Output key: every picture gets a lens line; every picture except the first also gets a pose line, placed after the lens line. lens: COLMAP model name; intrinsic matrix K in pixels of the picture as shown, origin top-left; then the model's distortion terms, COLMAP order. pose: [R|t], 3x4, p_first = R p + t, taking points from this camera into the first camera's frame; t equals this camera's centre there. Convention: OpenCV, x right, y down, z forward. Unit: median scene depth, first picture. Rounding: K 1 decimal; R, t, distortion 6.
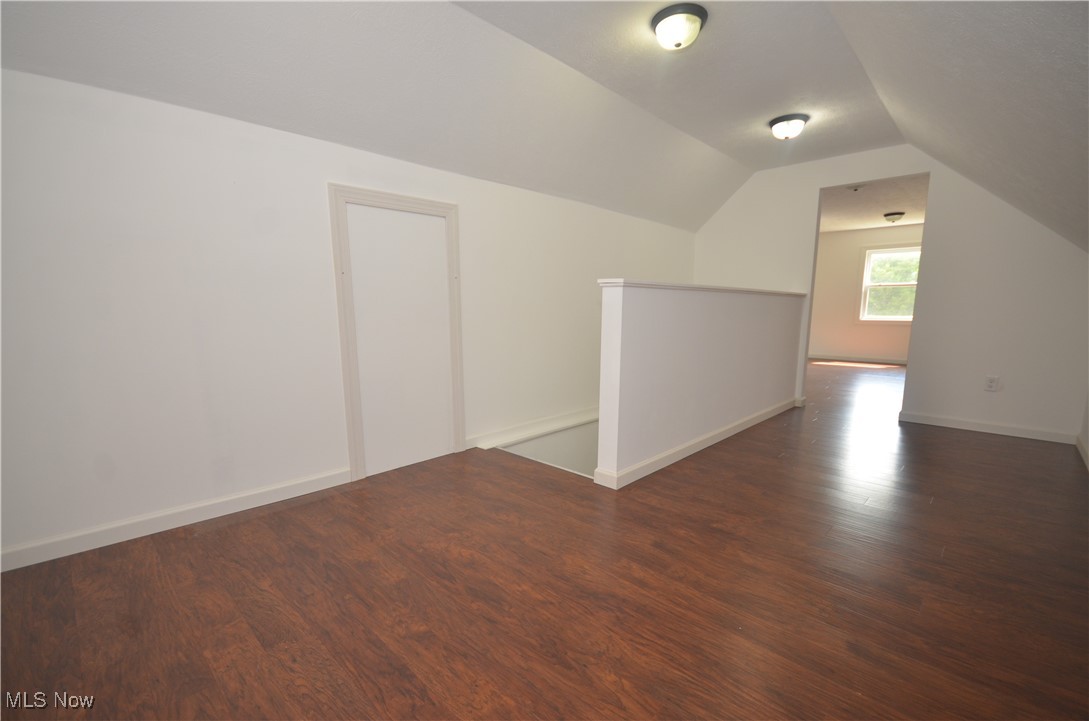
lens RADIAL K [[474.2, 0, 543.2], [0, 474.2, 378.8], [0, 0, 1]] dist [0.001638, -0.005360]
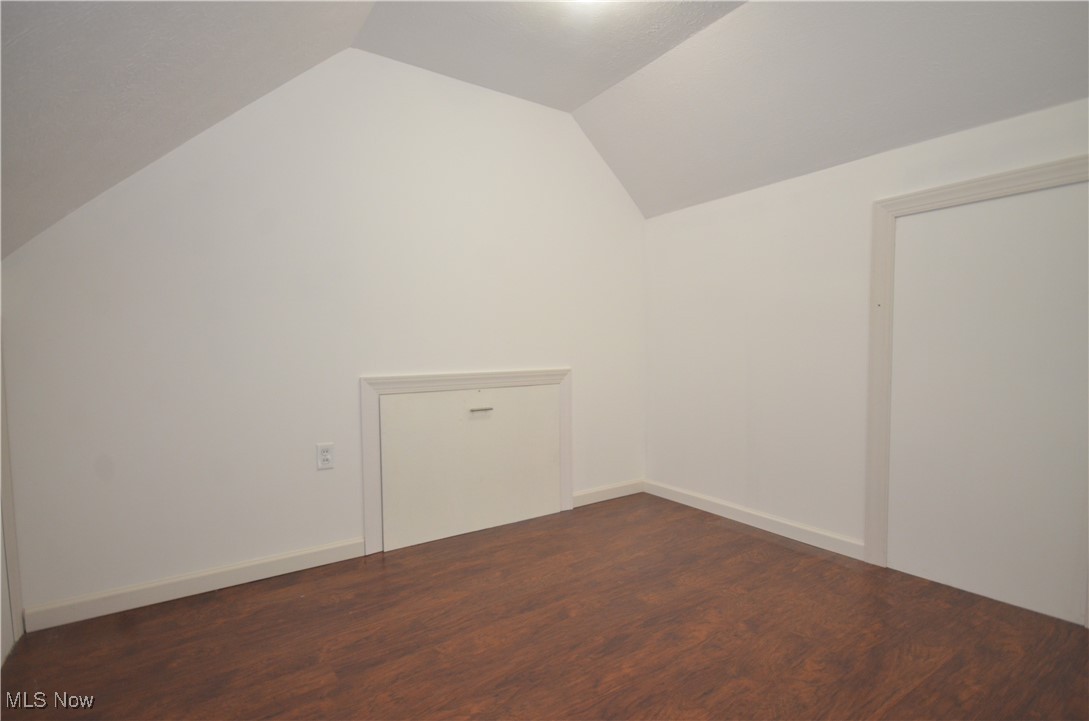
lens RADIAL K [[546.5, 0, 544.5], [0, 546.5, 360.5], [0, 0, 1]] dist [-0.000389, -0.000148]
pose [[-0.208316, 0.033815, -0.977477, 0.877067], [-0.139640, 0.988136, 0.063943, -0.149451], [0.968042, 0.149815, -0.201123, 0.897828]]
